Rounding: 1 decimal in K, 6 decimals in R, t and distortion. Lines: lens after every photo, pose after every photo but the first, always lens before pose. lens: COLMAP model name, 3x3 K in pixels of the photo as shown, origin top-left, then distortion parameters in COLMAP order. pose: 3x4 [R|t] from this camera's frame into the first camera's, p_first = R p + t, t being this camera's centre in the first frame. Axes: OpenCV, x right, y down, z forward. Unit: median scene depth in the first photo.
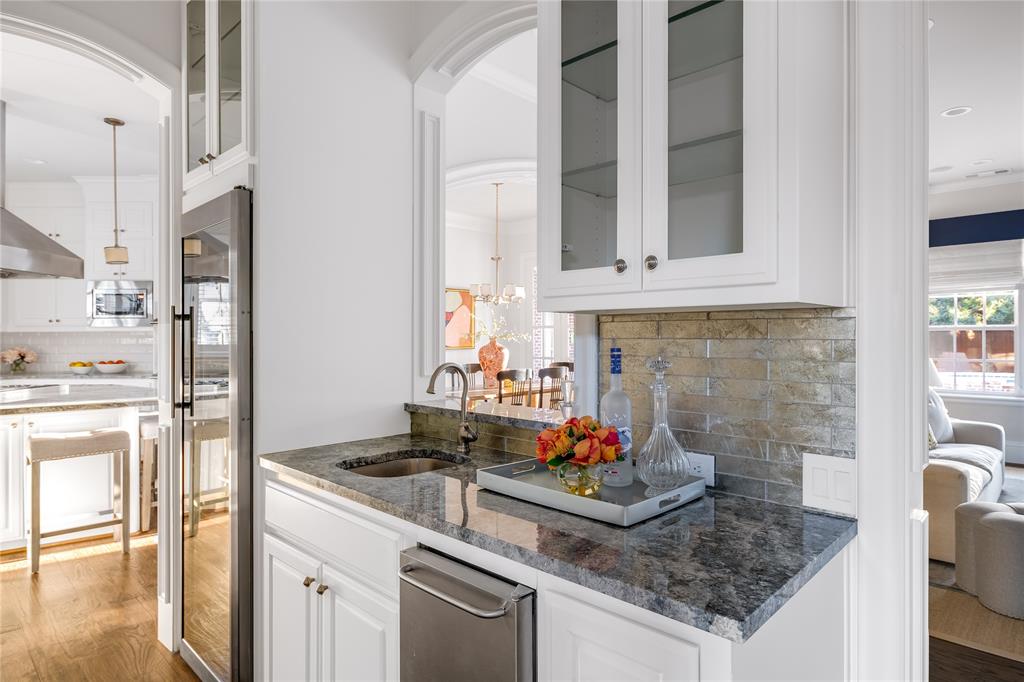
lens RADIAL K [[588.2, 0, 512.1], [0, 588.2, 340.3], [0, 0, 1]] dist [0.000298, 0.000001]
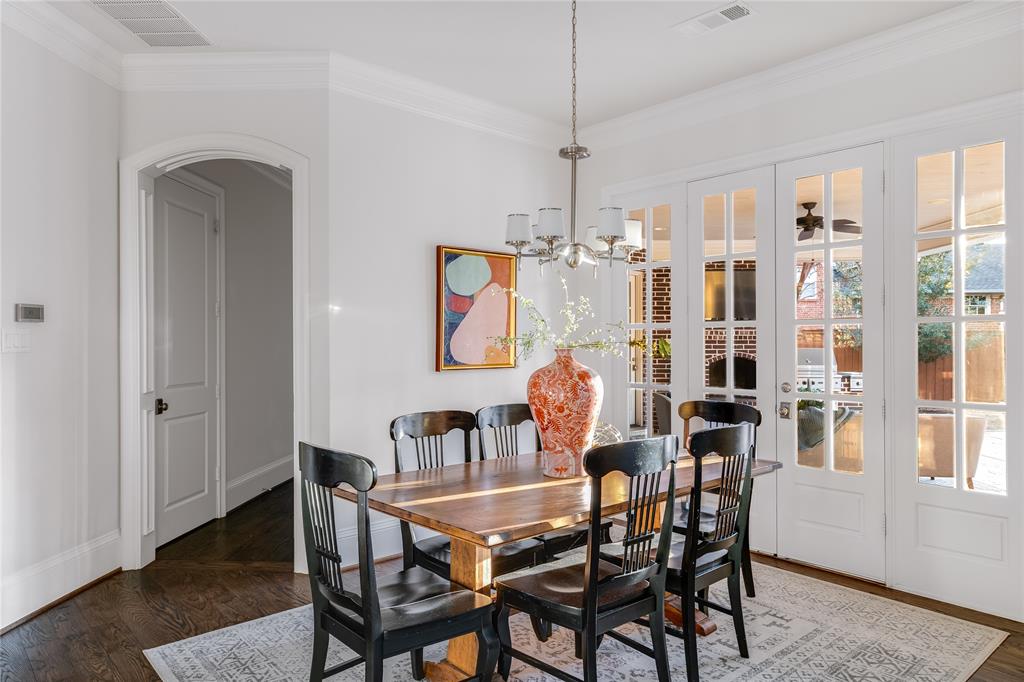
lens RADIAL K [[682.0, 0, 511.5], [0, 682.0, 341.7], [0, 0, 1]] dist [-0.001390, 0.003103]
pose [[0.998070, 0.001392, -0.062090, -0.038881], [-0.001586, 0.999994, -0.003076, -0.007123], [0.062085, 0.003169, 0.998066, 0.524662]]
